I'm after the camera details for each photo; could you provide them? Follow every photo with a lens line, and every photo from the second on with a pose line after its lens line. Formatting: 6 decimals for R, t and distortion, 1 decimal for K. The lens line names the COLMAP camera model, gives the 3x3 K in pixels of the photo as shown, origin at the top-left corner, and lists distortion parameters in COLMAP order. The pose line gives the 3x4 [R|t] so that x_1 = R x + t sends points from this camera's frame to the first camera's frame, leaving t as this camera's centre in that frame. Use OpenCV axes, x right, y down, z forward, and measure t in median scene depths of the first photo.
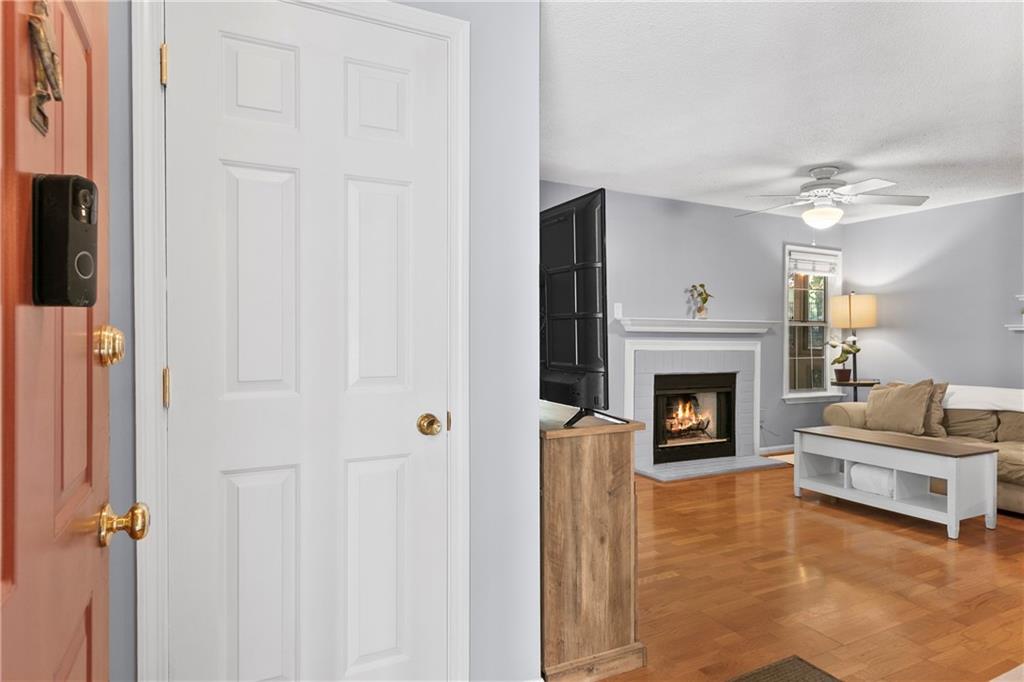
lens RADIAL K [[586.8, 0, 503.1], [0, 586.8, 338.7], [0, 0, 1]] dist [0.002785, 0.002079]
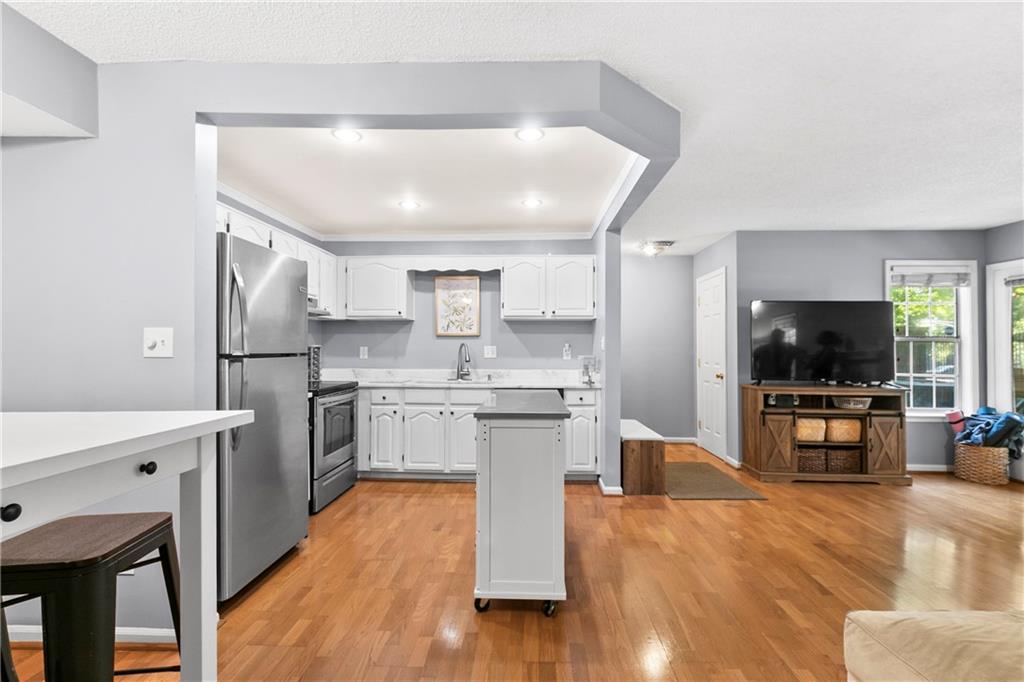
lens RADIAL K [[451.9, 0, 518.4], [0, 451.9, 343.5], [0, 0, 1]] dist [0.003487, -0.000261]
pose [[-0.475766, -0.021422, -0.879311, 0.937667], [-0.019910, 0.999710, -0.013582, 0.000597], [0.879347, 0.011045, -0.476054, 0.377436]]
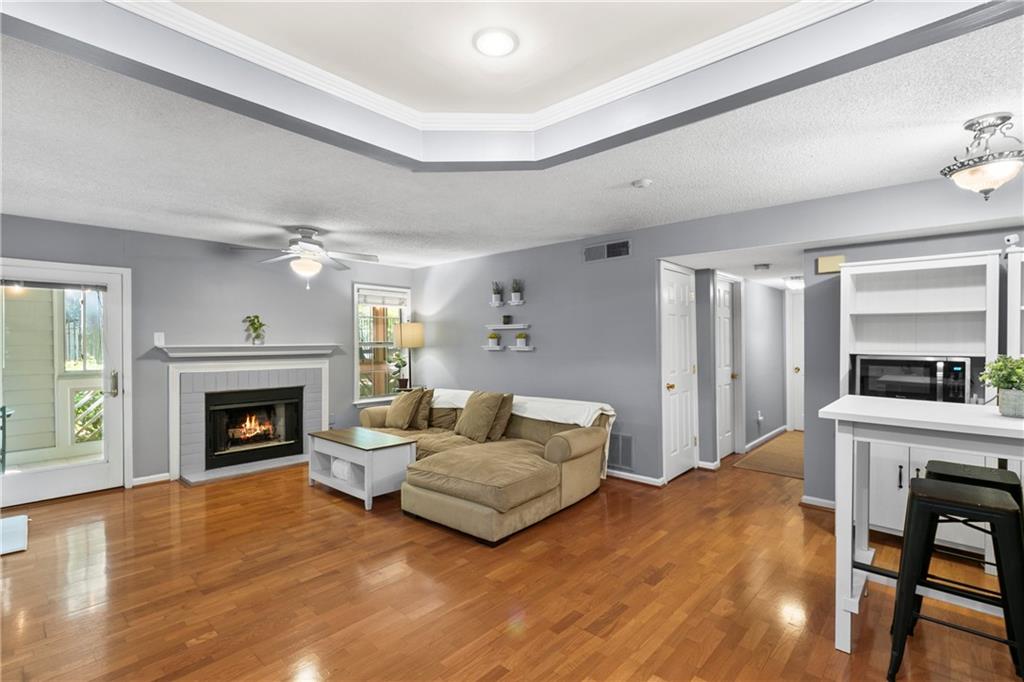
lens RADIAL K [[477.4, 0, 512.0], [0, 477.4, 341.0], [0, 0, 1]] dist [-0.000465, 0.000074]
pose [[0.935750, -0.014027, 0.352385, 0.457072], [0.017458, 0.999826, -0.006558, -0.023570], [-0.352232, 0.012289, 0.935832, -0.098661]]
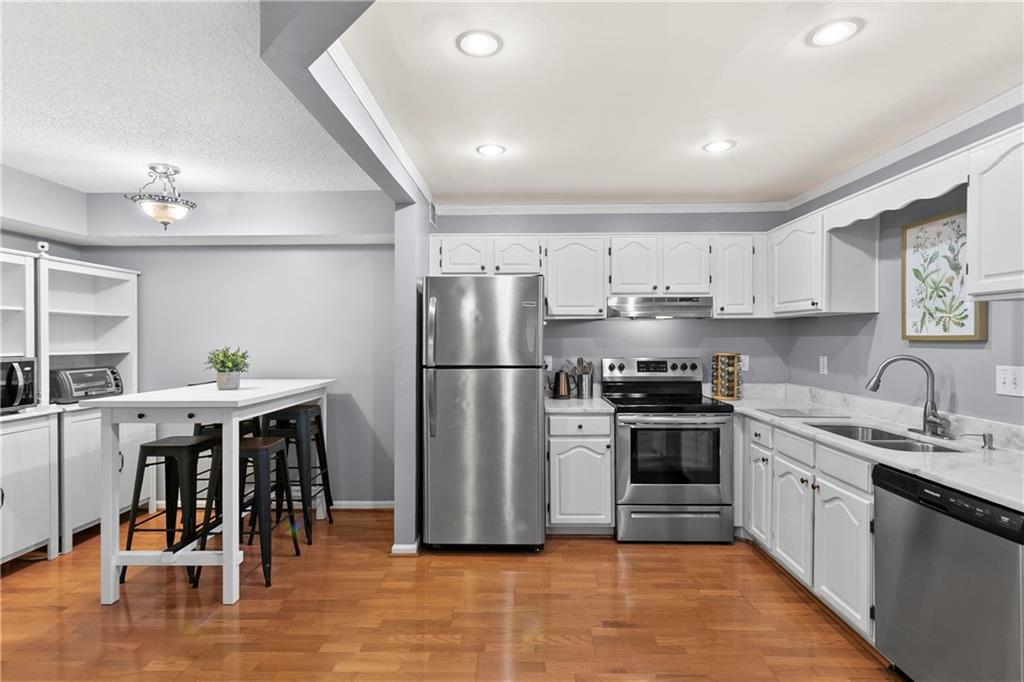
lens RADIAL K [[507.6, 0, 505.5], [0, 507.6, 339.4], [0, 0, 1]] dist [0.004583, 0.001302]
pose [[-0.888580, -0.013952, 0.458509, 0.381952], [-0.003574, 0.999718, 0.023495, -0.033381], [-0.458707, 0.019238, -0.888379, 0.454733]]
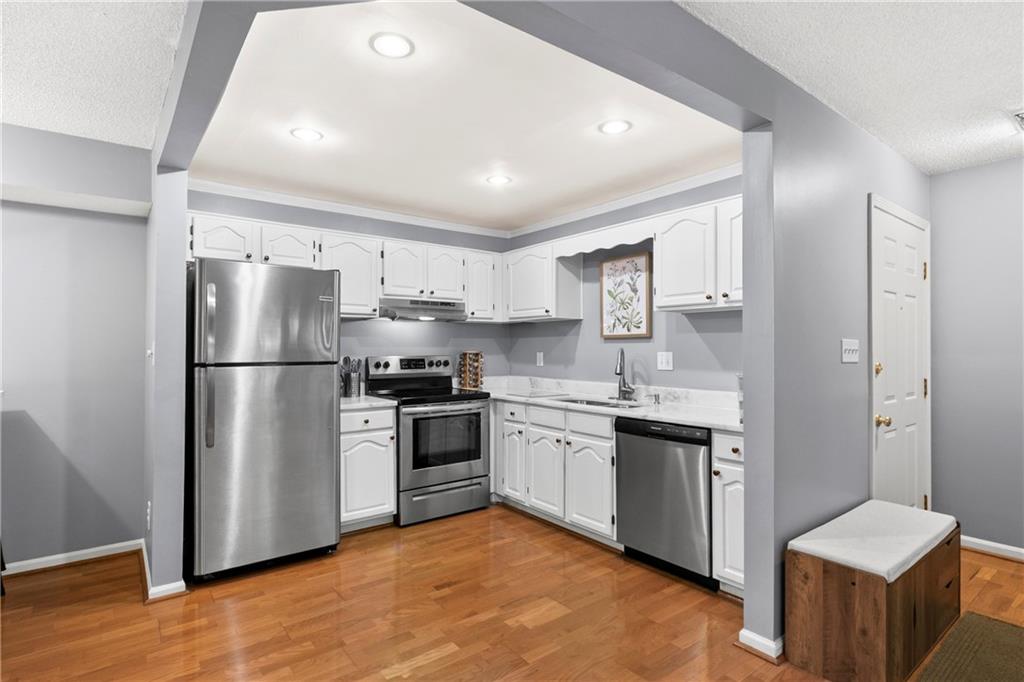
lens RADIAL K [[516.7, 0, 499.2], [0, 516.7, 343.4], [0, 0, 1]] dist [0.013844, -0.000066]
pose [[-0.982624, -0.016453, -0.184878, 0.542190], [-0.016771, 0.999859, 0.000156, -0.012890], [0.184850, 0.003254, -0.982761, 0.529312]]
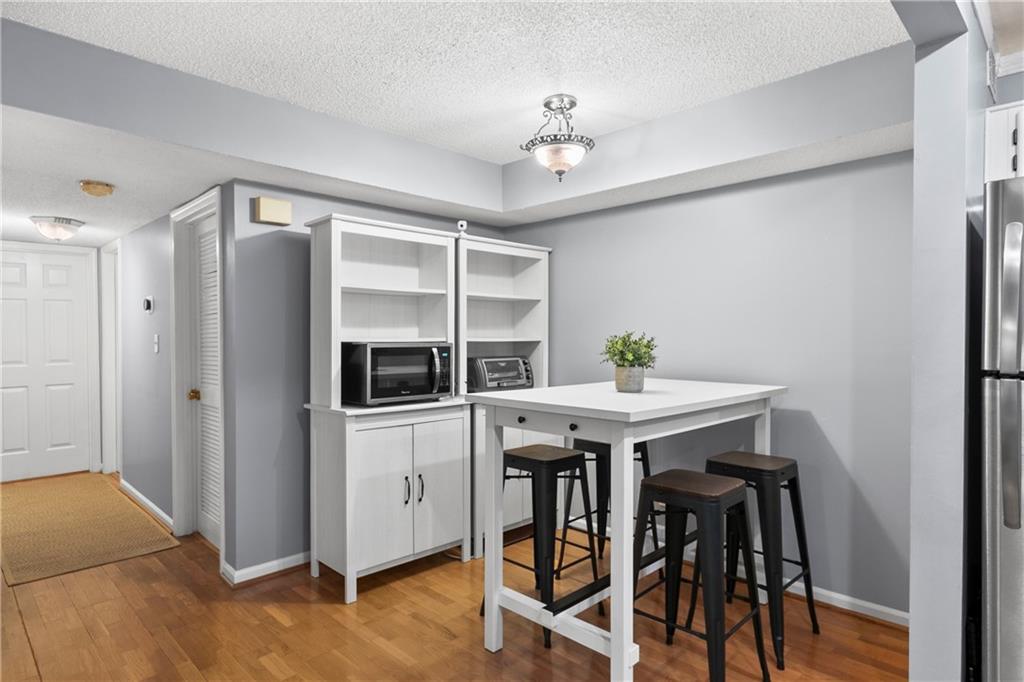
lens RADIAL K [[572.0, 0, 504.7], [0, 572.0, 337.4], [0, 0, 1]] dist [0.001164, 0.000607]
pose [[-0.312536, -0.018391, 0.949728, 0.511846], [0.009324, 0.999705, 0.022427, -0.018001], [-0.949860, 0.015864, -0.312272, 0.334385]]
